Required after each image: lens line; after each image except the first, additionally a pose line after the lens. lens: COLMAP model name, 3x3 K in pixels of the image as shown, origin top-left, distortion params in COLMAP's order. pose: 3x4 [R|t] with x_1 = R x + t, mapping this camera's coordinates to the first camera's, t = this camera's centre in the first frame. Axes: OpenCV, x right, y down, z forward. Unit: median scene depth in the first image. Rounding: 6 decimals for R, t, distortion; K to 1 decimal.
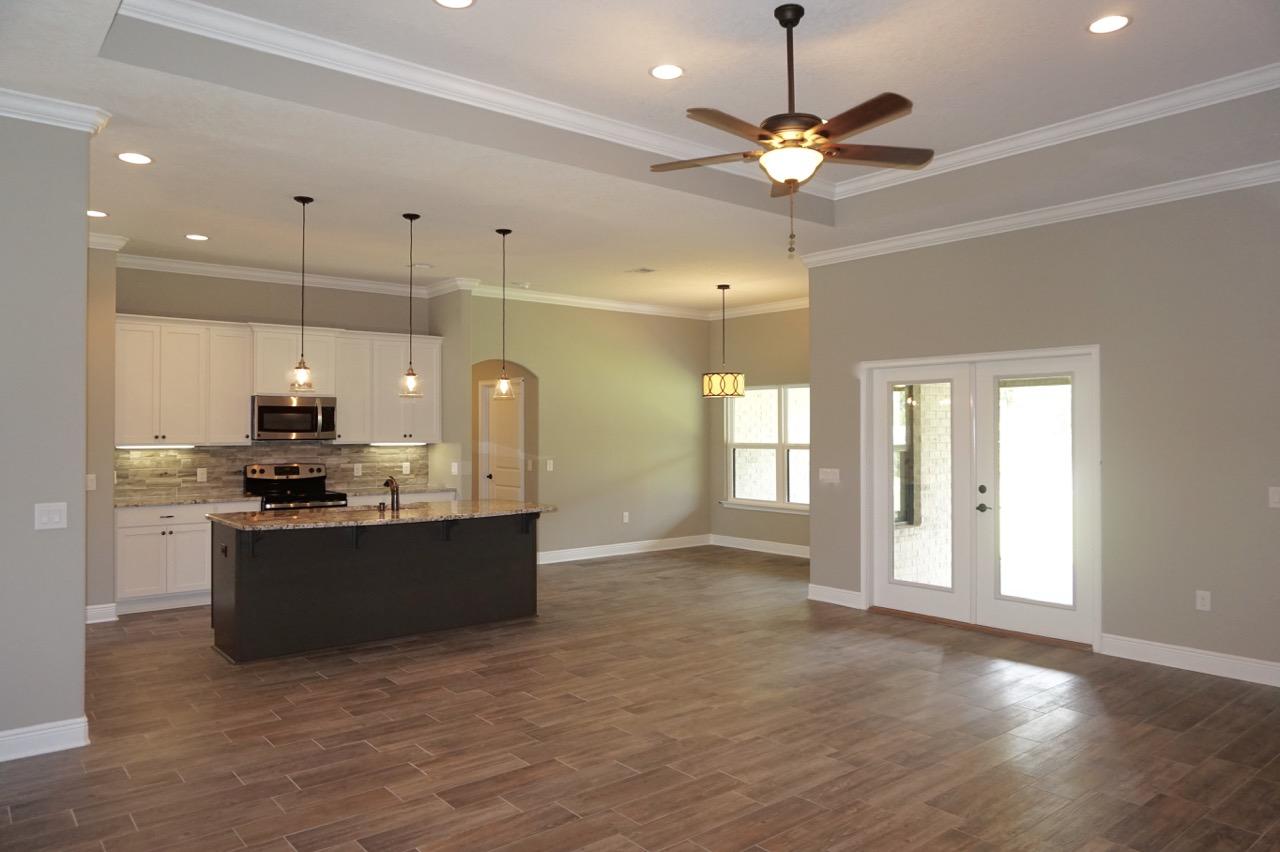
lens RADIAL K [[866.4, 0, 634.2], [0, 866.4, 425.0], [0, 0, 1]] dist [-0.049025, 0.023971]
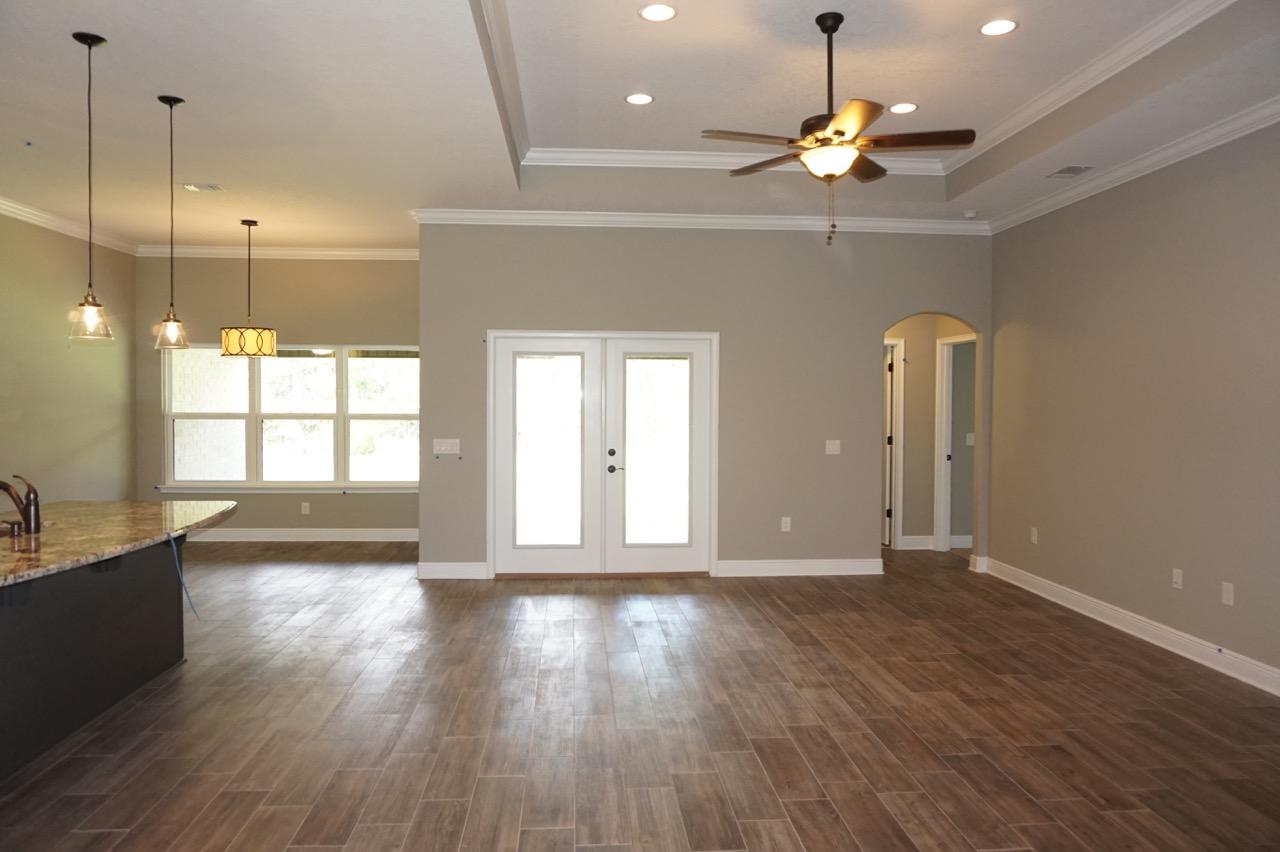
lens RADIAL K [[866.4, 0, 638.1], [0, 866.4, 417.3], [0, 0, 1]] dist [-0.049025, 0.023971]
pose [[0.568777, -0.011706, 0.822409, -0.420112], [-0.012348, 0.999665, 0.022769, 0.001997], [-0.822399, -0.023105, 0.568441, 0.271603]]
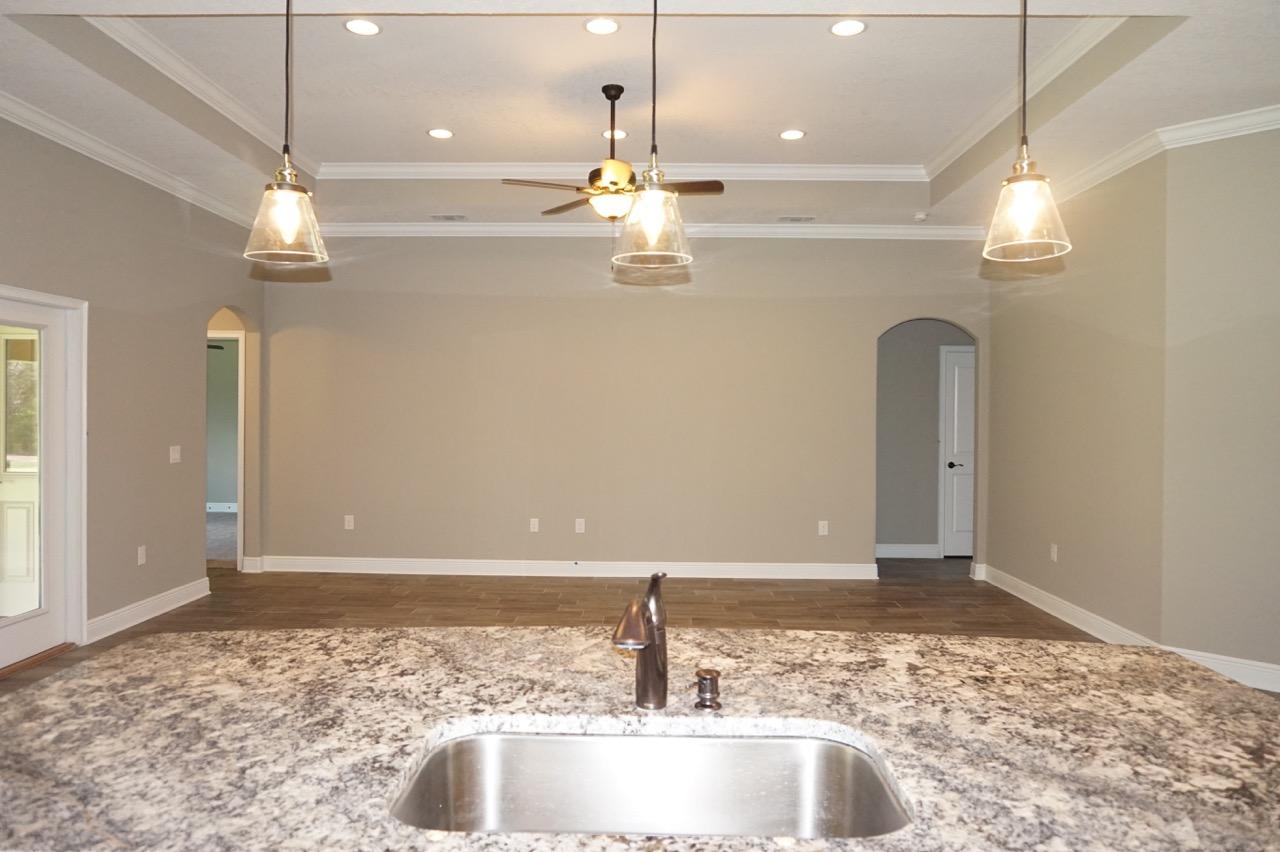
lens RADIAL K [[866.4, 0, 641.7], [0, 866.4, 423.7], [0, 0, 1]] dist [-0.049025, 0.023971]
pose [[-0.763692, -0.011673, 0.645476, -0.347511], [-0.008648, 0.999932, 0.007852, 0.015816], [-0.645523, 0.000415, -0.763740, 0.964839]]
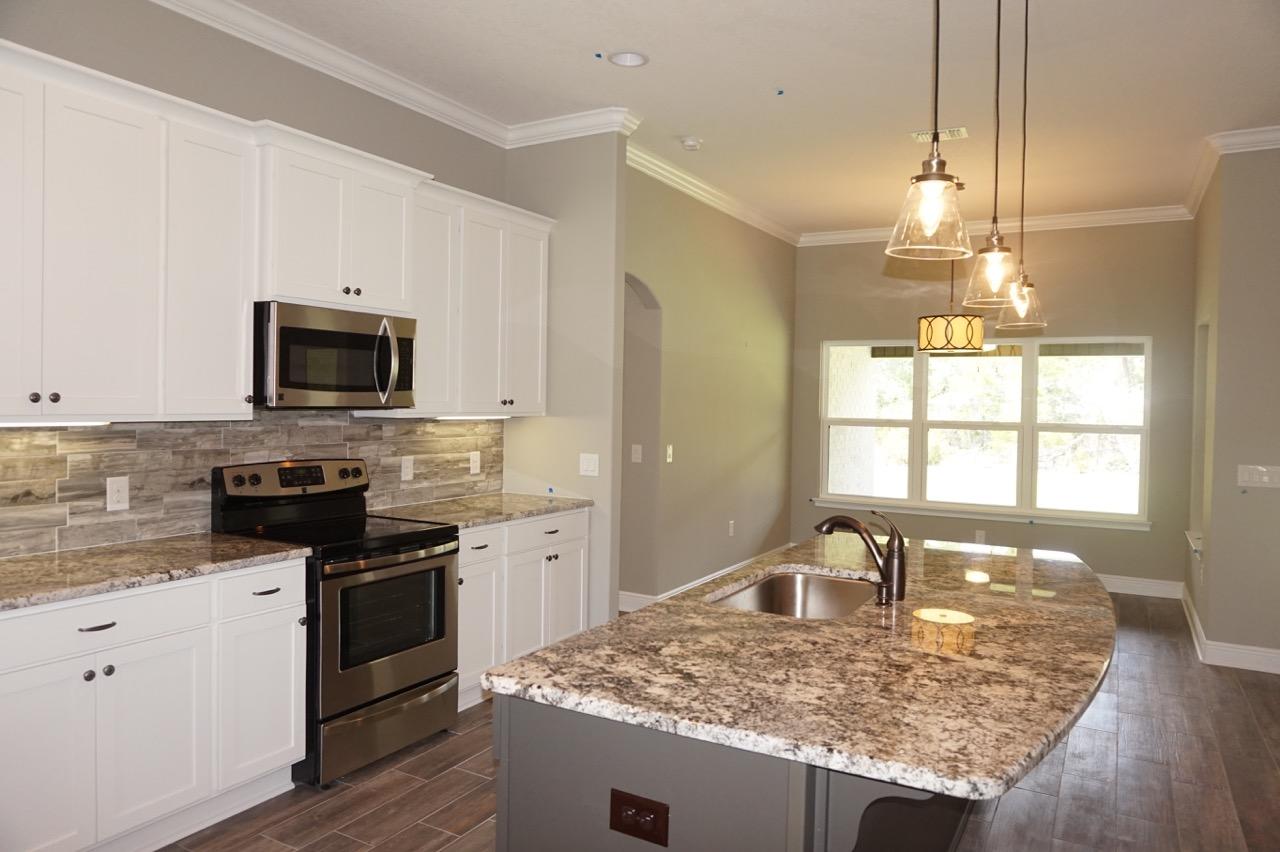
lens RADIAL K [[866.4, 0, 628.6], [0, 866.4, 424.2], [0, 0, 1]] dist [-0.049025, 0.023971]
pose [[0.935895, 0.007493, 0.352200, -0.427910], [-0.020279, 0.999262, 0.032626, 0.008282], [-0.351695, -0.037677, 0.935356, 0.552185]]
